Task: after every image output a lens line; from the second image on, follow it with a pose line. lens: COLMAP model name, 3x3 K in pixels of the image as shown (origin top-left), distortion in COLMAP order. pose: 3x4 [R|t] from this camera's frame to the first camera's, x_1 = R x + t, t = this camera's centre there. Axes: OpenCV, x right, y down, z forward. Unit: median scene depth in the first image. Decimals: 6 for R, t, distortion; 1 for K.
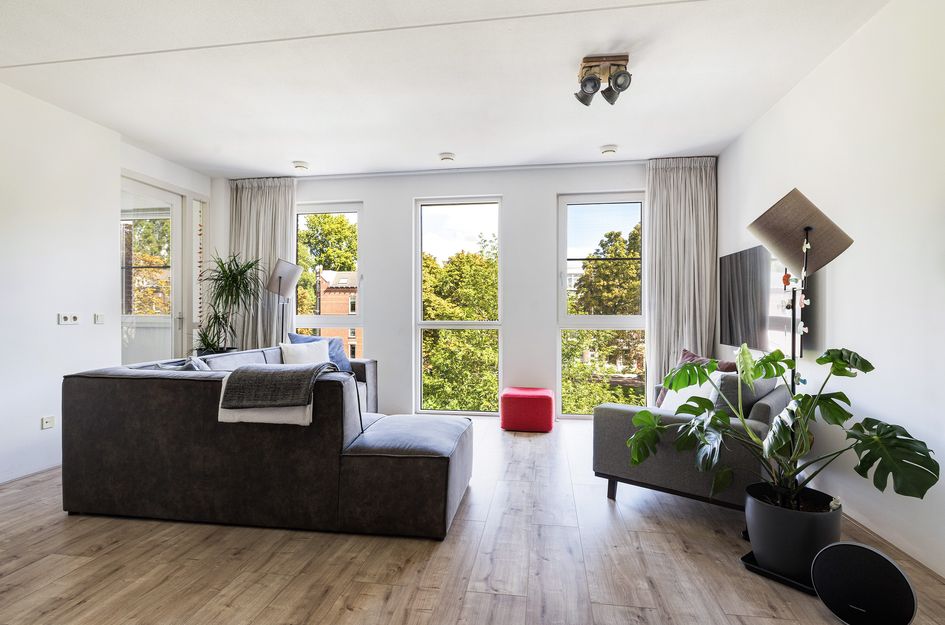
lens RADIAL K [[470.4, 0, 470.2], [0, 470.4, 309.1], [0, 0, 1]] dist [-0.005605, -0.000475]
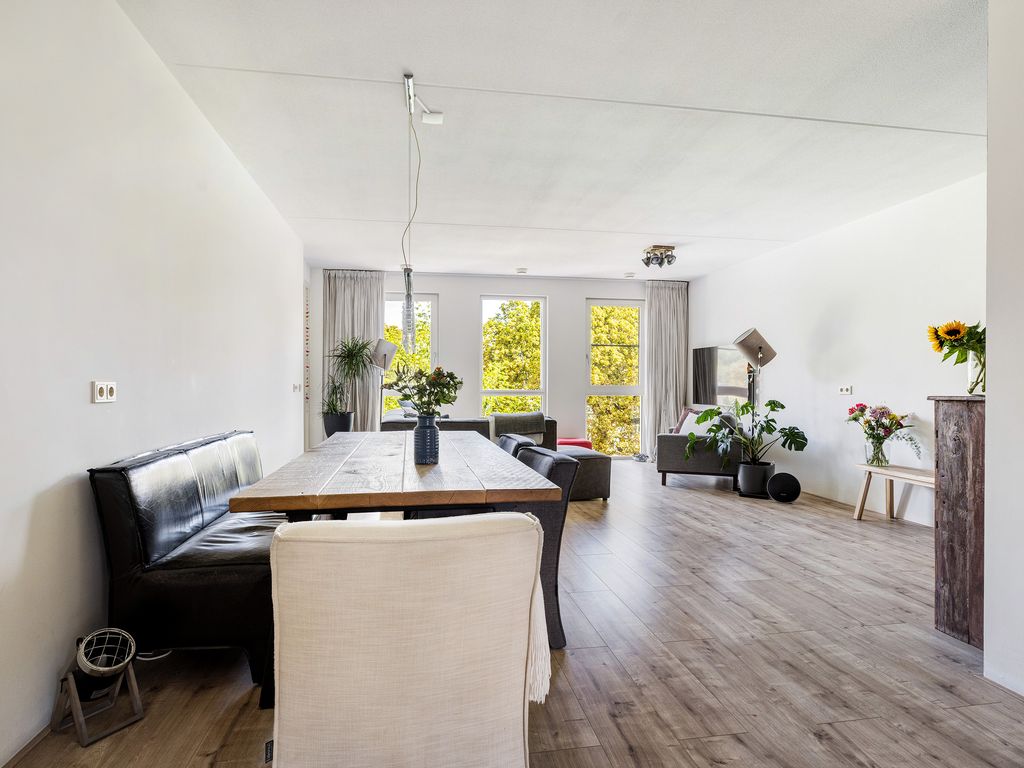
lens RADIAL K [[569.5, 0, 513.4], [0, 569.5, 386.0], [0, 0, 1]] dist [-0.009613, -0.001021]
pose [[0.943645, -0.001147, 0.330957, -1.187135], [-0.003841, 0.999889, 0.014417, -0.018974], [-0.330937, -0.014876, 0.943536, -1.080361]]
